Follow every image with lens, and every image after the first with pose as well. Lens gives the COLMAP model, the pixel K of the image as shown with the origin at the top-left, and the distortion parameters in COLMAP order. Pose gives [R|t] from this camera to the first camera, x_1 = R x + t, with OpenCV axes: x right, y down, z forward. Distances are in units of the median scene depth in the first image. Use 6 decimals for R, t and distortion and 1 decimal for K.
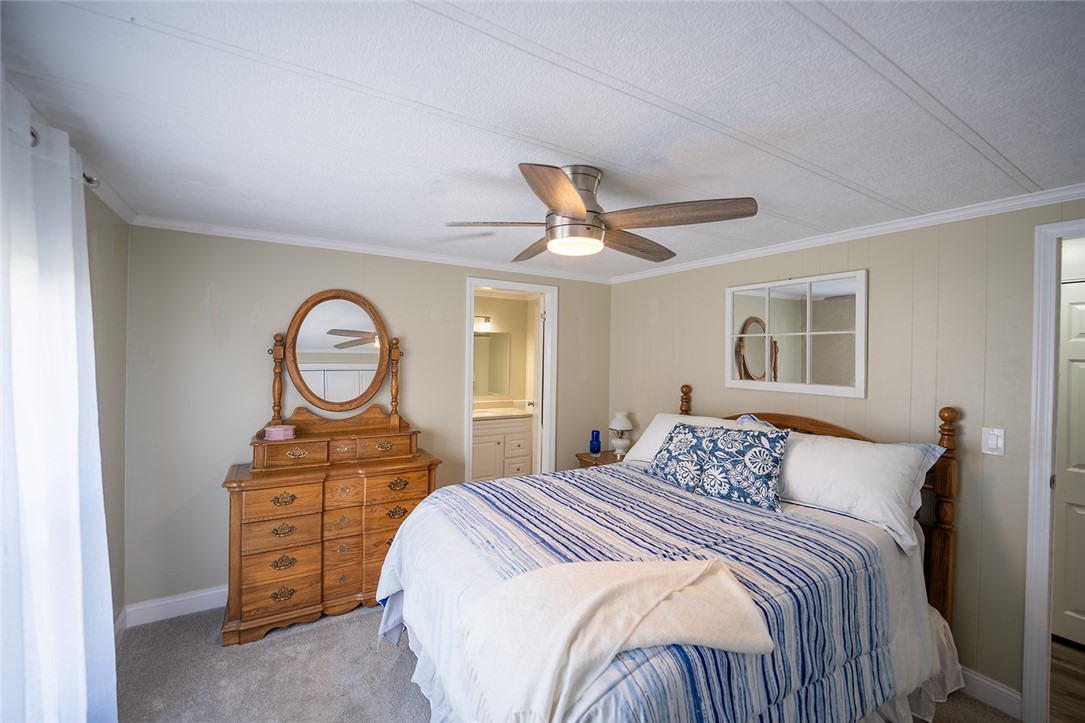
lens RADIAL K [[444.9, 0, 542.7], [0, 444.9, 358.9], [0, 0, 1]] dist [-0.001392, -0.008378]
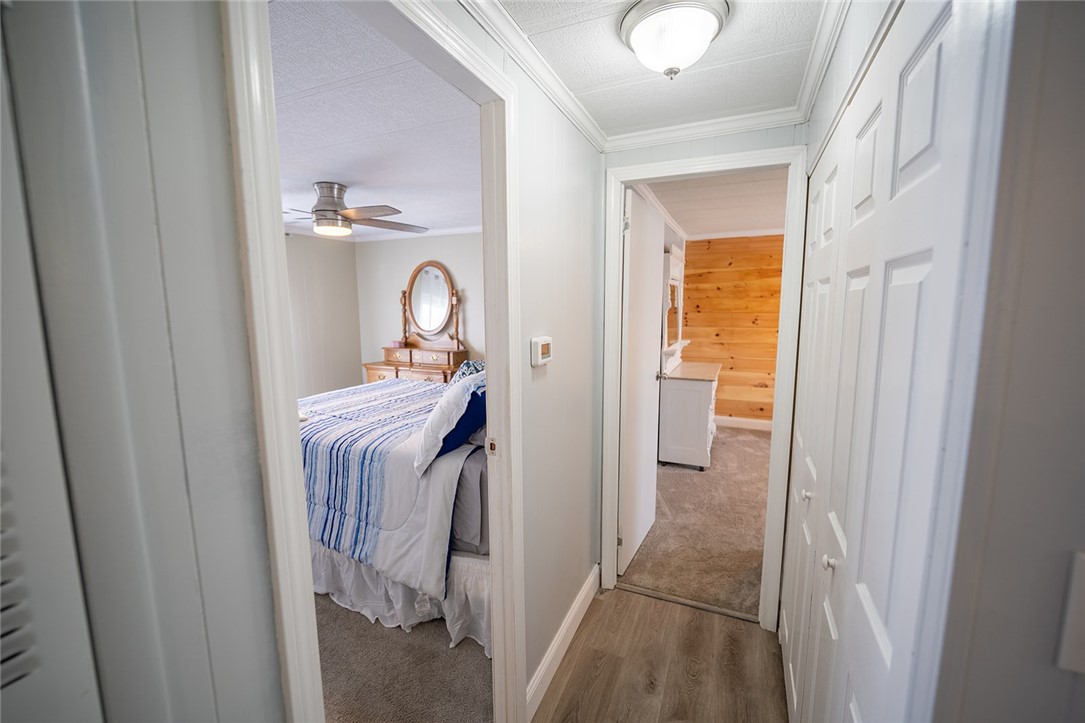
lens RADIAL K [[444.9, 0, 542.7], [0, 444.9, 358.9], [0, 0, 1]] dist [-0.001392, -0.008378]
pose [[0.566245, 0.085171, -0.819825, 1.227648], [0.008261, 0.994010, 0.108973, 0.028898], [0.824196, -0.068478, 0.562149, 0.431719]]
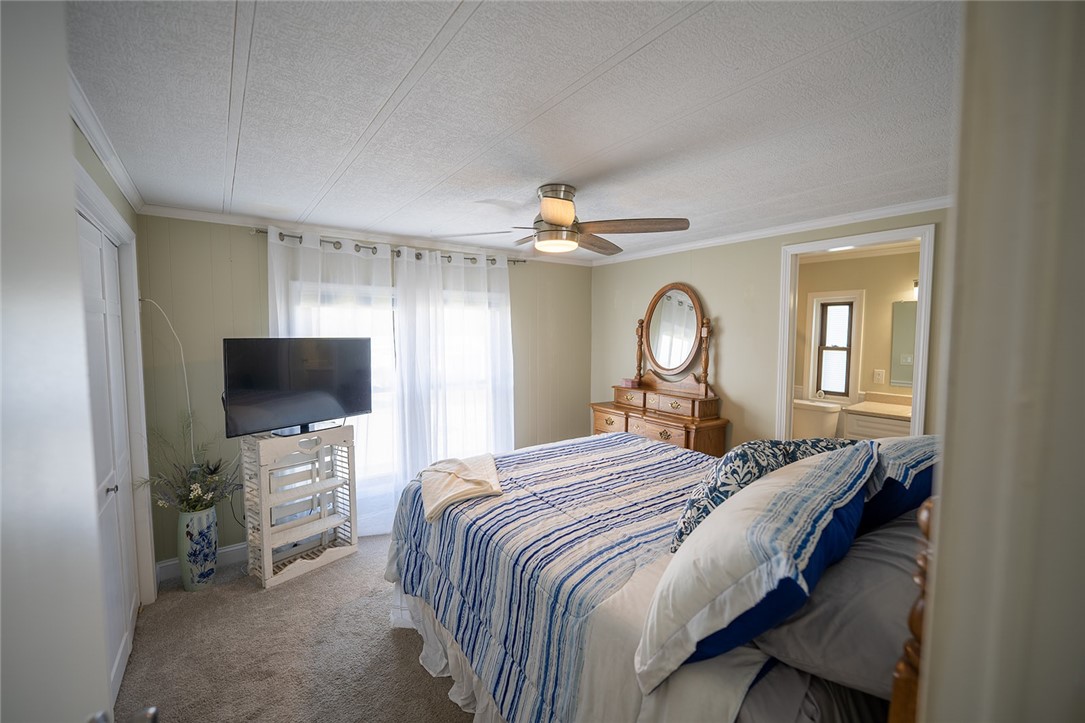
lens RADIAL K [[444.9, 0, 542.7], [0, 444.9, 358.9], [0, 0, 1]] dist [-0.001392, -0.008378]
pose [[0.082539, 0.050132, -0.995326, 0.886099], [-0.009168, 0.998730, 0.049543, 0.006839], [0.996546, 0.005036, 0.082894, 0.543741]]
